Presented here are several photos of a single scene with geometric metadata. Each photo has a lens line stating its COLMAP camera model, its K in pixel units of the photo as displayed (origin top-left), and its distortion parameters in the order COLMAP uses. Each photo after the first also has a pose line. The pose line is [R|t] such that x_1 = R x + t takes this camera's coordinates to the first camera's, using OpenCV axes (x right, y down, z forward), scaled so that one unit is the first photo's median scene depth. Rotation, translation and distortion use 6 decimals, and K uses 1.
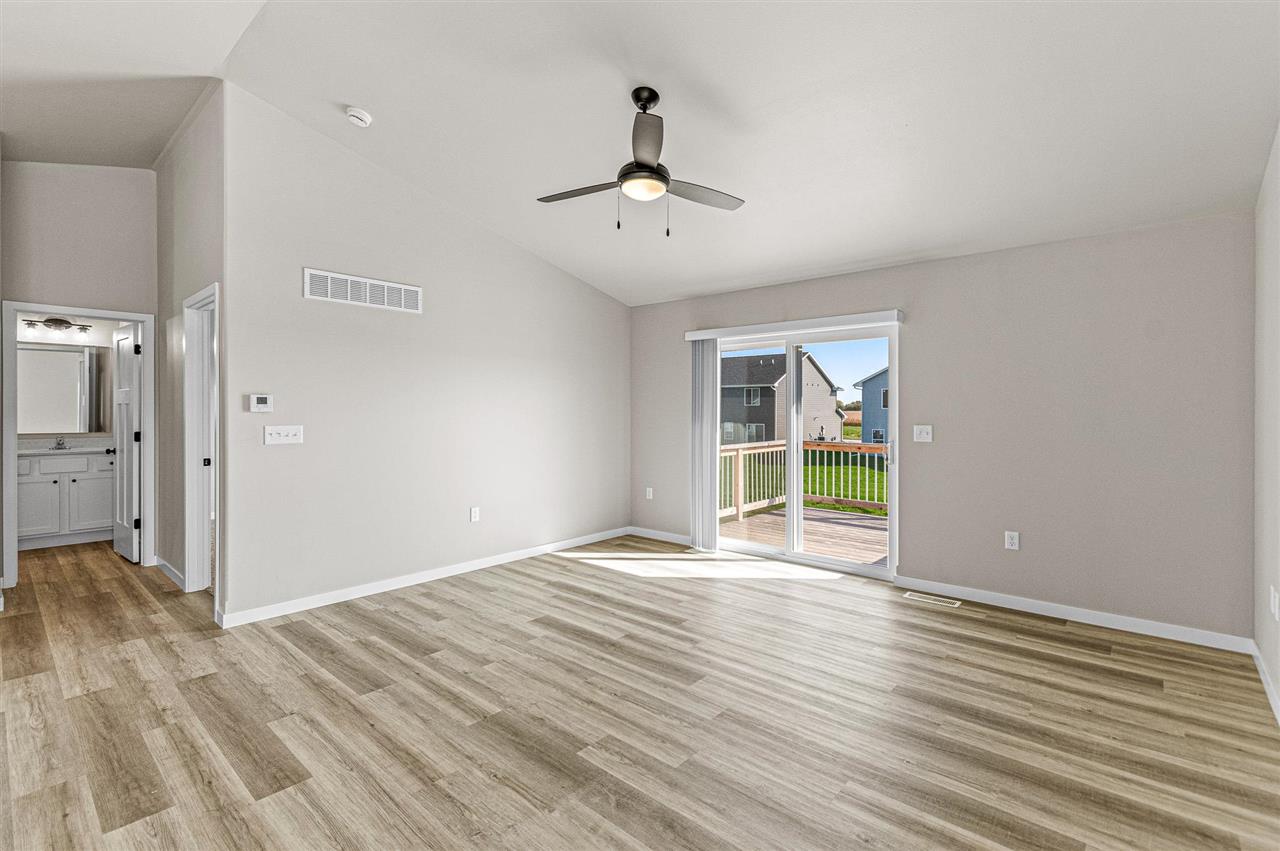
lens RADIAL K [[574.0, 0, 658.5], [0, 574.0, 412.7], [0, 0, 1]] dist [-0.001478, -0.000958]
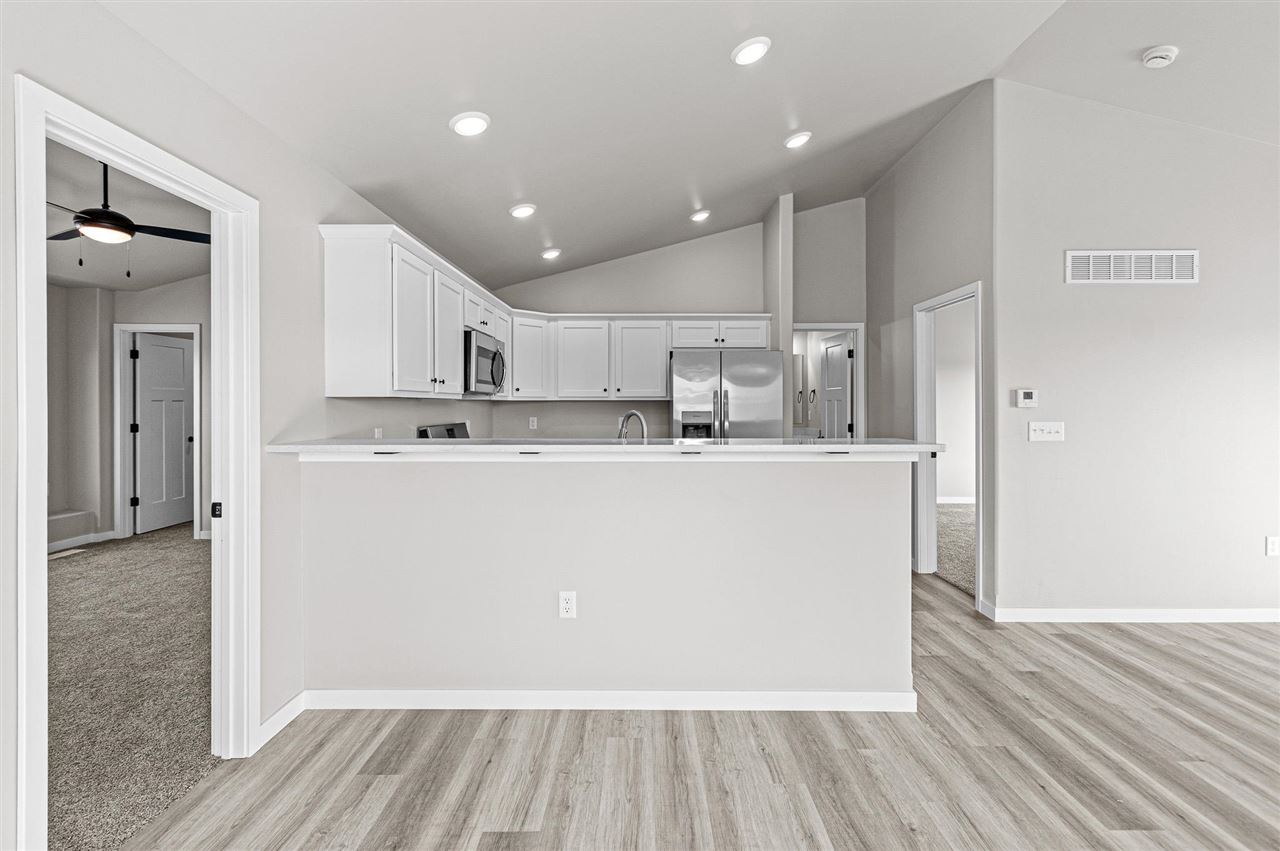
lens RADIAL K [[586.7, 0, 630.7], [0, 586.7, 407.5], [0, 0, 1]] dist [0.001715, -0.001016]
pose [[0.644898, 0.000717, -0.764269, -0.394165], [0.000159, 0.999999, 0.001073, -0.002128], [0.764269, -0.000813, 0.644897, -0.163865]]
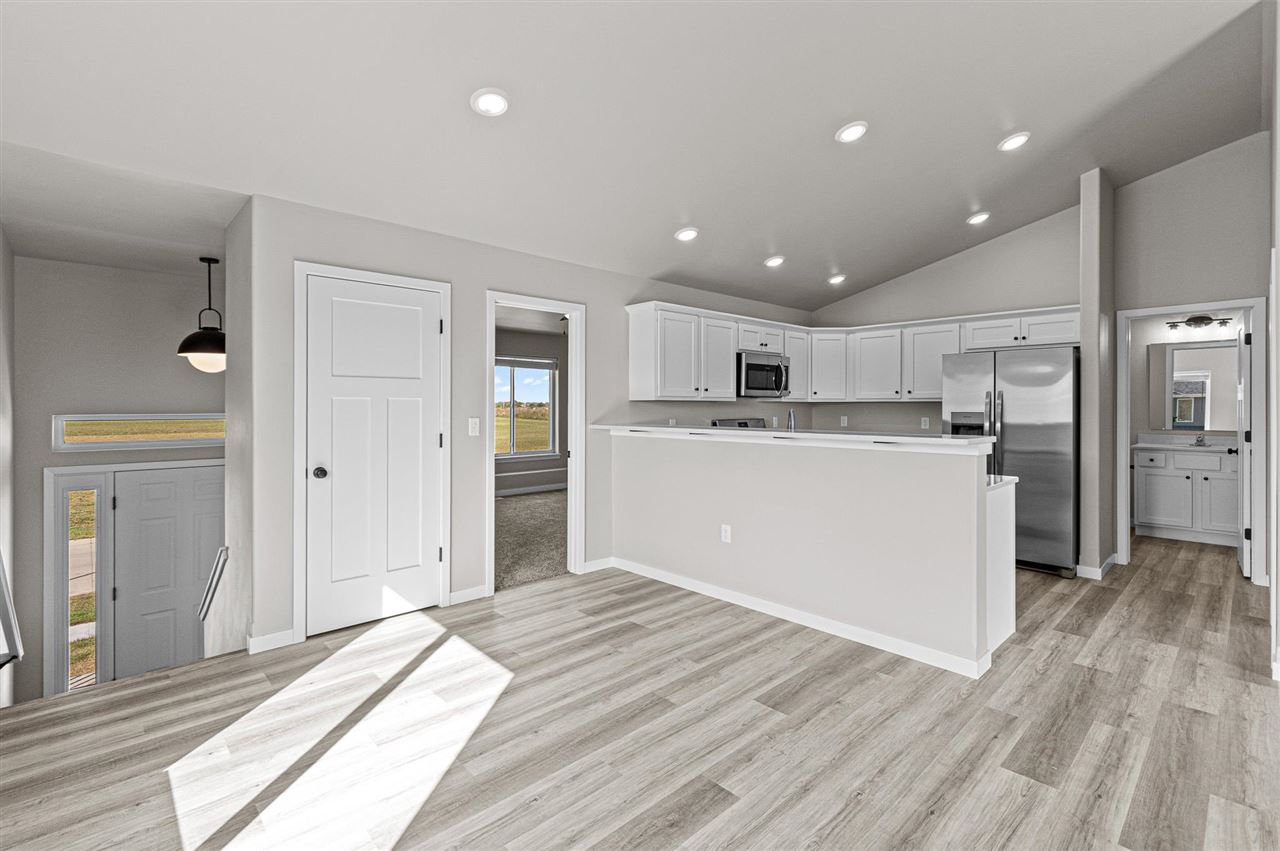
lens RADIAL K [[582.3, 0, 612.7], [0, 582.3, 407.5], [0, 0, 1]] dist [0.000517, -0.000917]
pose [[-0.130773, 0.000749, -0.991412, 0.177277], [-0.004832, 0.999987, 0.001392, -0.000200], [0.991401, 0.004973, -0.130768, 0.197898]]
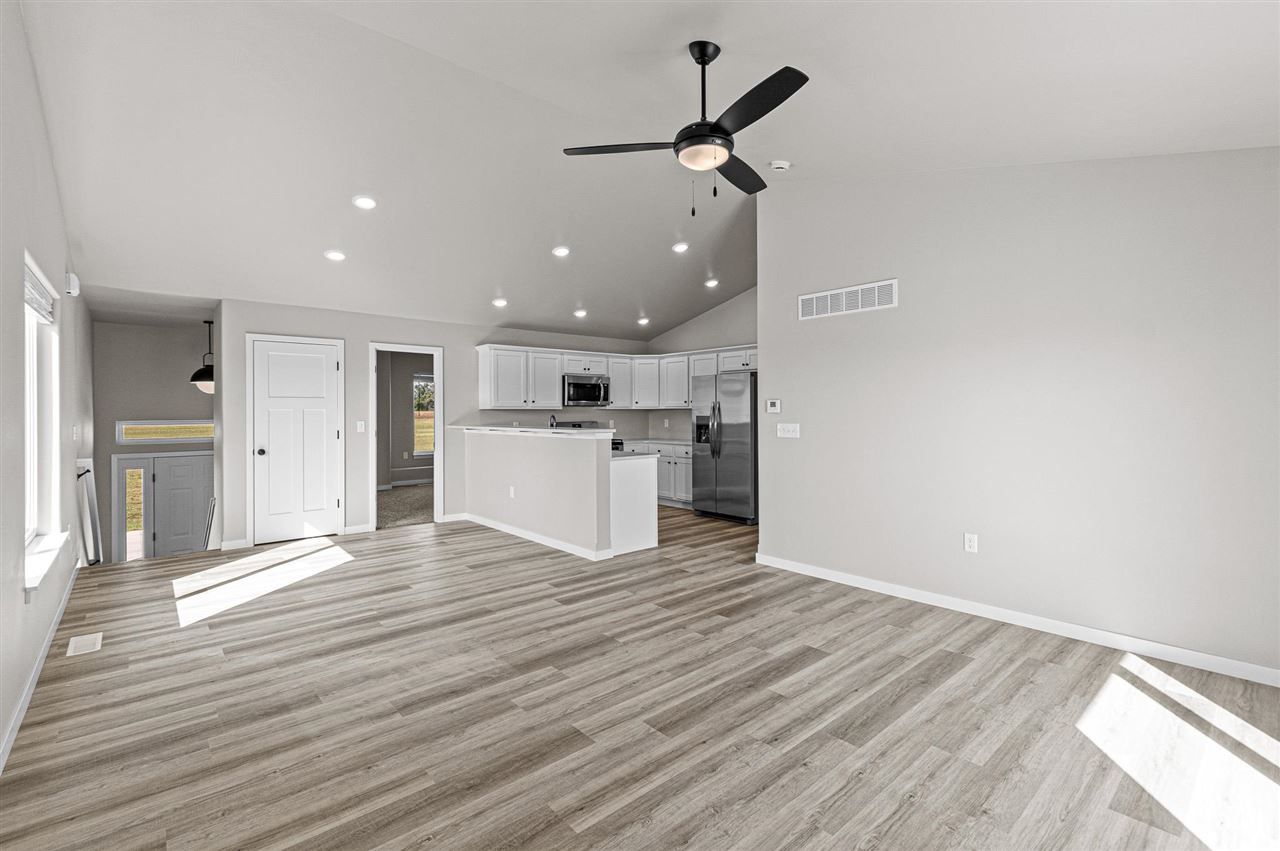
lens RADIAL K [[588.3, 0, 598.9], [0, 588.3, 413.9], [0, 0, 1]] dist [-0.001480, -0.000959]
pose [[-0.197429, 0.002065, -0.980315, 0.811415], [0.001554, 0.999997, 0.001793, -0.002378], [0.980316, -0.001170, -0.197432, 0.941301]]
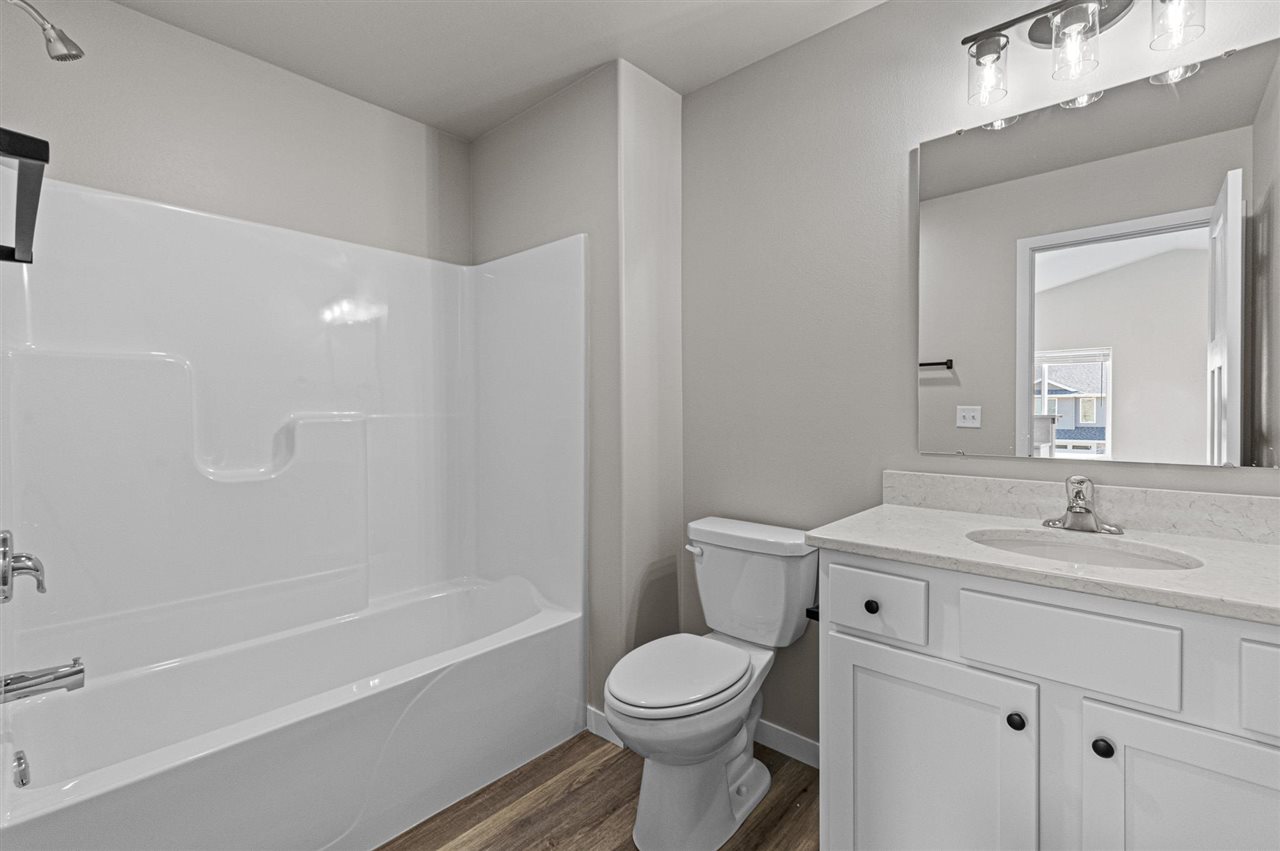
lens RADIAL K [[569.2, 0, 634.7], [0, 569.2, 409.0], [0, 0, 1]] dist [-0.000272, -0.000519]
pose [[-0.028810, -0.000296, -0.999585, -1.414007], [-0.002231, 0.999997, -0.000232, 0.026926], [0.999582, 0.002223, -0.028811, 1.444358]]
